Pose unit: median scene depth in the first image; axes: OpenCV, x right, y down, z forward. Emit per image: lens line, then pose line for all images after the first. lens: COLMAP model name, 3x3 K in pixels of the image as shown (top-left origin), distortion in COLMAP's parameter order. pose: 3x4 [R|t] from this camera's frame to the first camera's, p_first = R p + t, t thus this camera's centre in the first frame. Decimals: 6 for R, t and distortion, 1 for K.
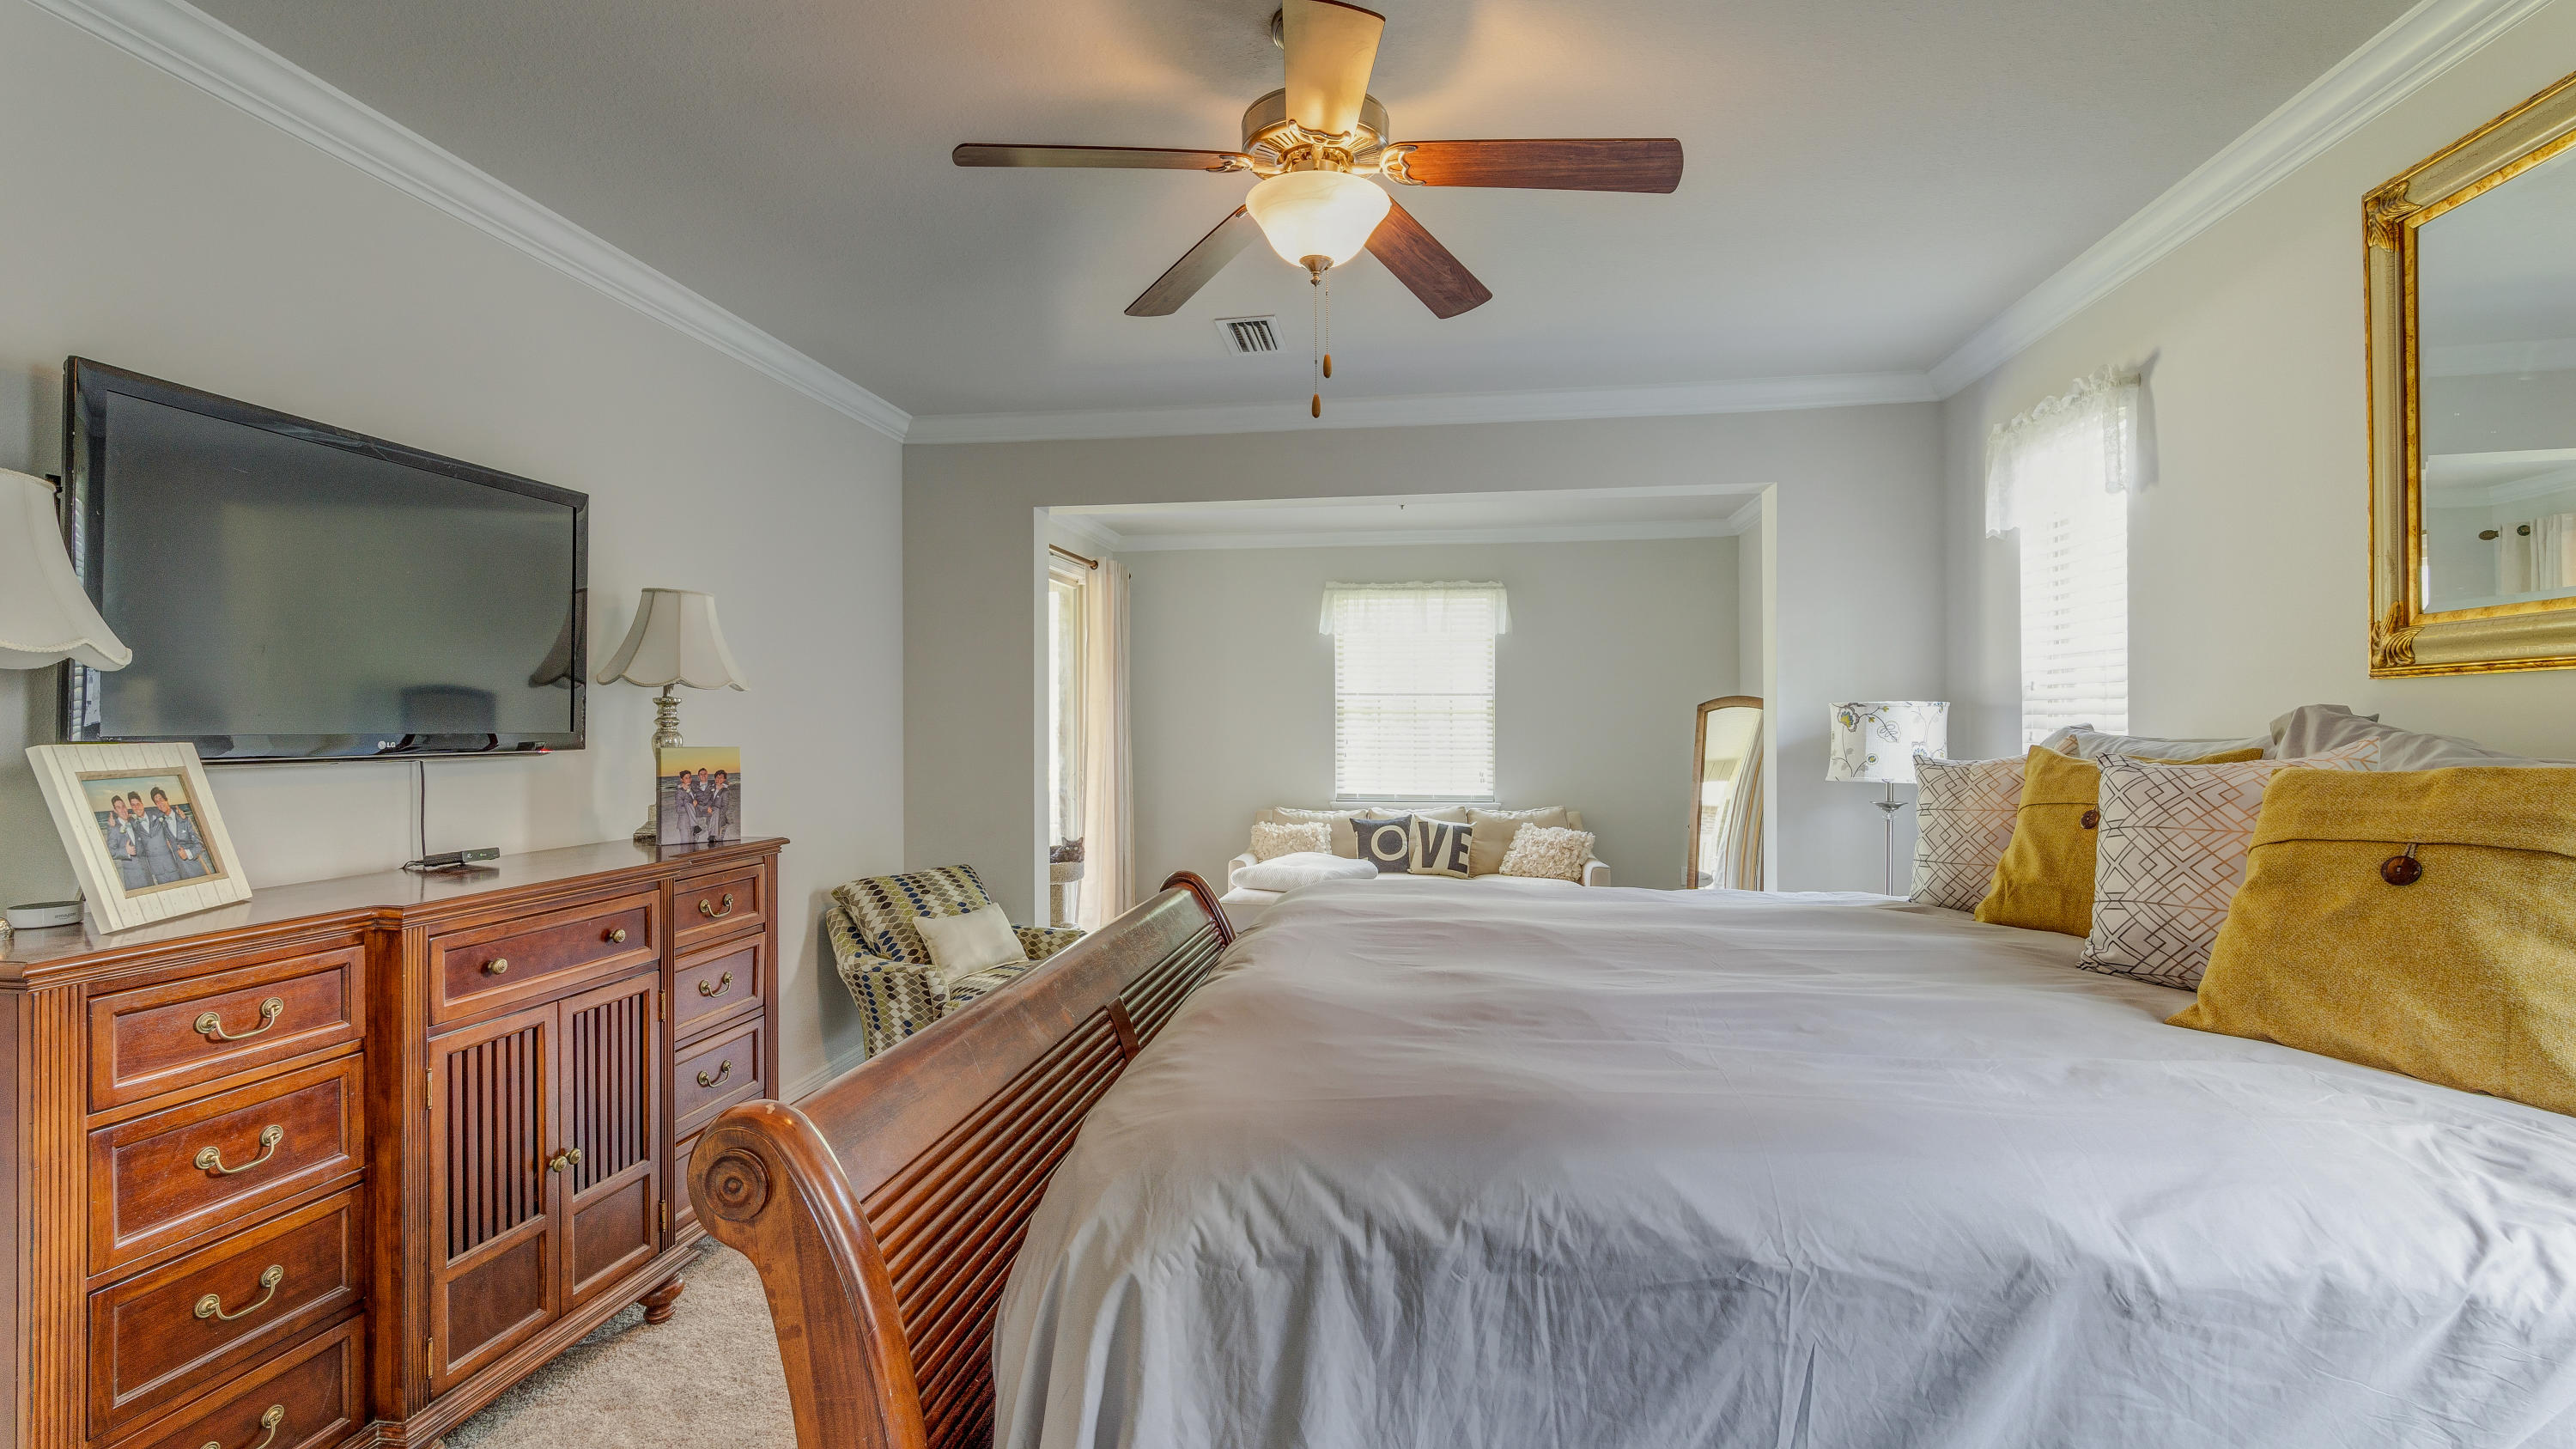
lens RADIAL K [[1136.1, 0, 1297.3], [0, 1136.1, 723.7], [0, 0, 1]] dist [-0.001300, 0.000343]
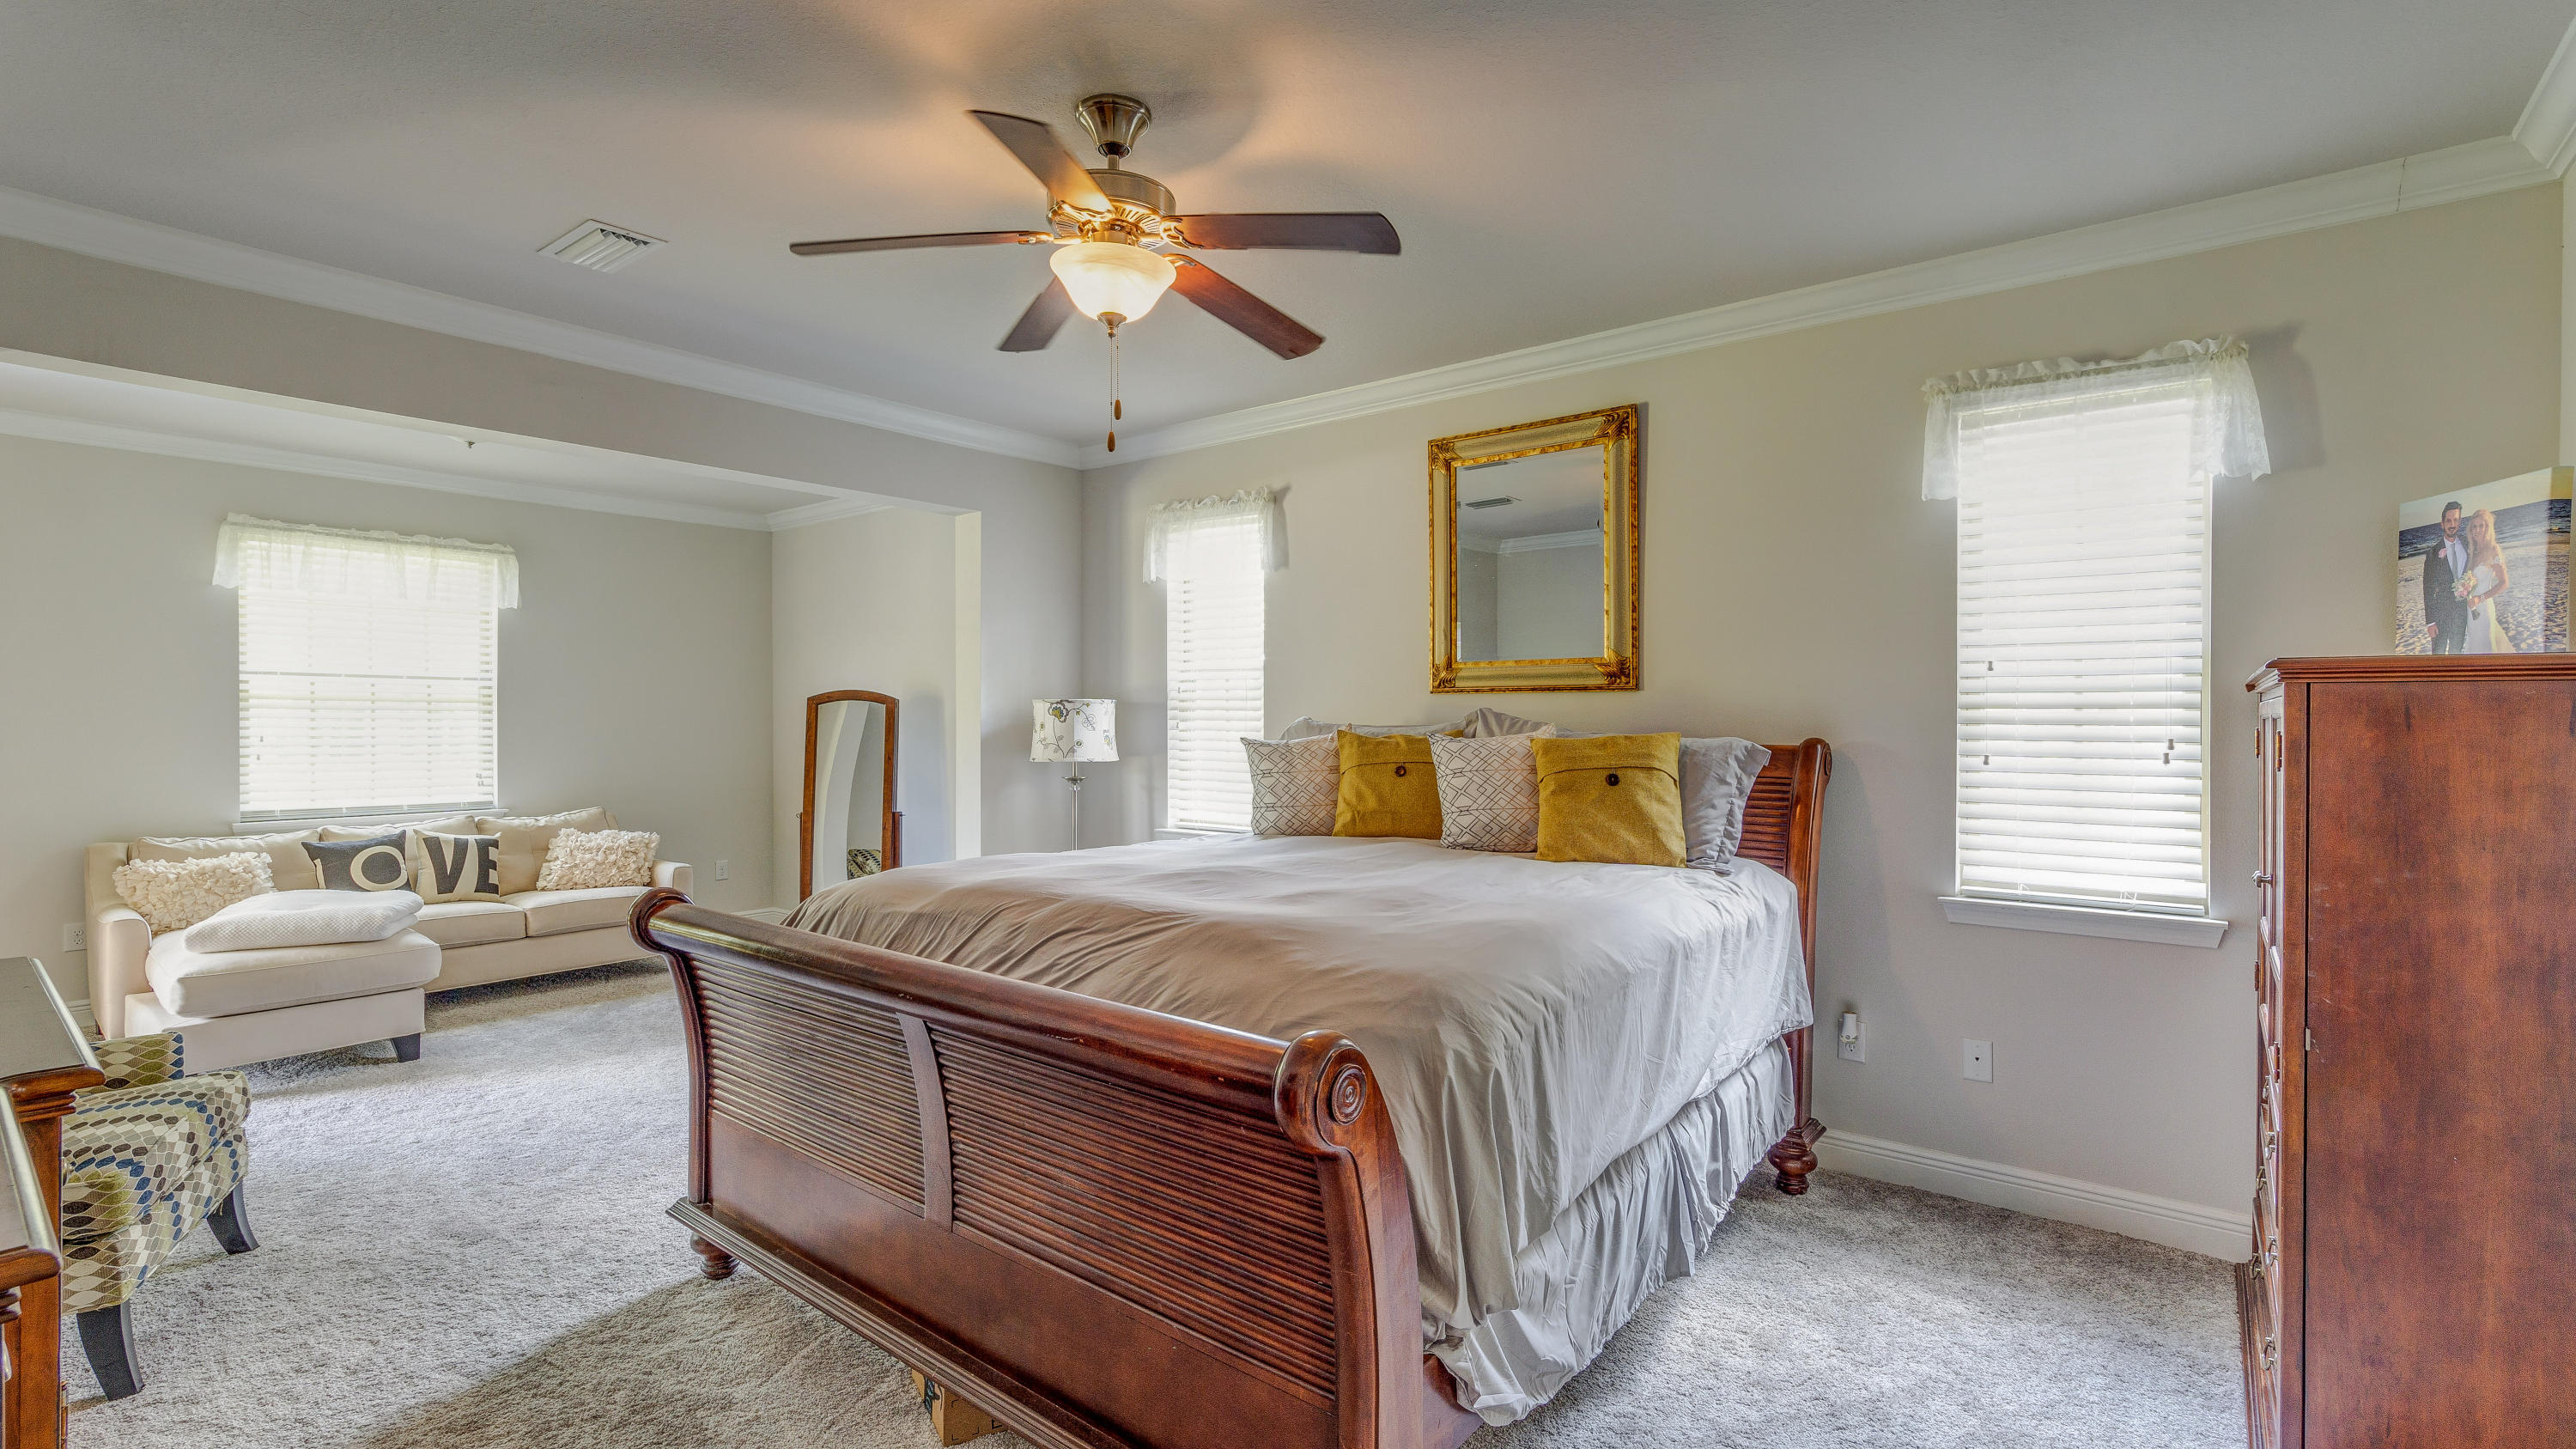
lens RADIAL K [[1136.1, 0, 1297.3], [0, 1136.1, 723.7], [0, 0, 1]] dist [-0.001300, 0.000343]
pose [[0.504642, -0.001910, 0.863327, -0.481748], [-0.003372, 0.999986, 0.004184, 0.002188], [-0.863322, -0.005022, 0.504628, 0.132685]]
